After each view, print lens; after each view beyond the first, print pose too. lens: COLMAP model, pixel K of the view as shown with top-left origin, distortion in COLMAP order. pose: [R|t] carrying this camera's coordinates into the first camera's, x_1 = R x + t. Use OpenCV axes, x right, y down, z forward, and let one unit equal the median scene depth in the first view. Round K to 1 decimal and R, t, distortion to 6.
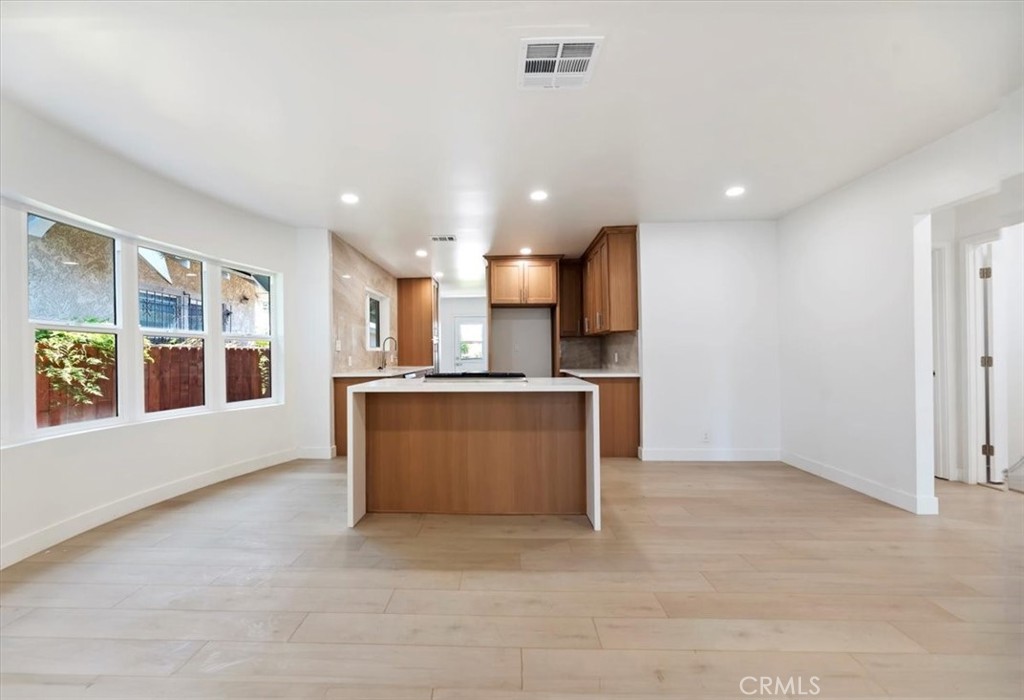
lens RADIAL K [[436.6, 0, 504.9], [0, 436.6, 358.5], [0, 0, 1]] dist [0.010254, -0.000961]
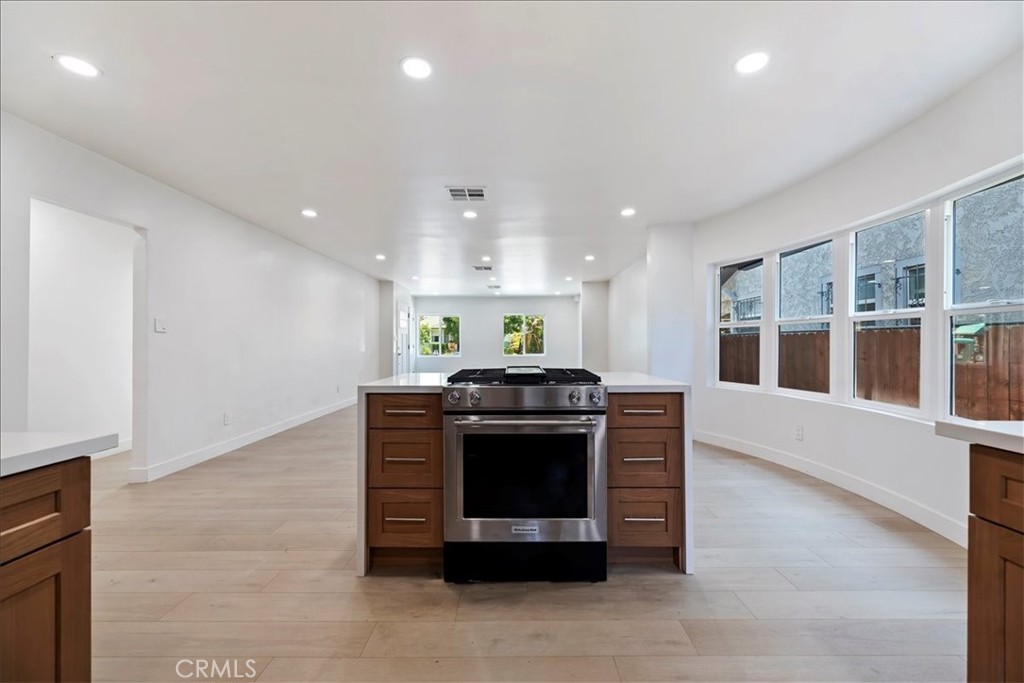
lens RADIAL K [[429.2, 0, 513.3], [0, 429.2, 341.8], [0, 0, 1]] dist [0.005199, -0.000135]
pose [[-0.999665, 0.013123, -0.022324, -0.018263], [0.012854, 0.999844, 0.012135, -0.015446], [0.022480, 0.011844, -0.999677, 1.102642]]
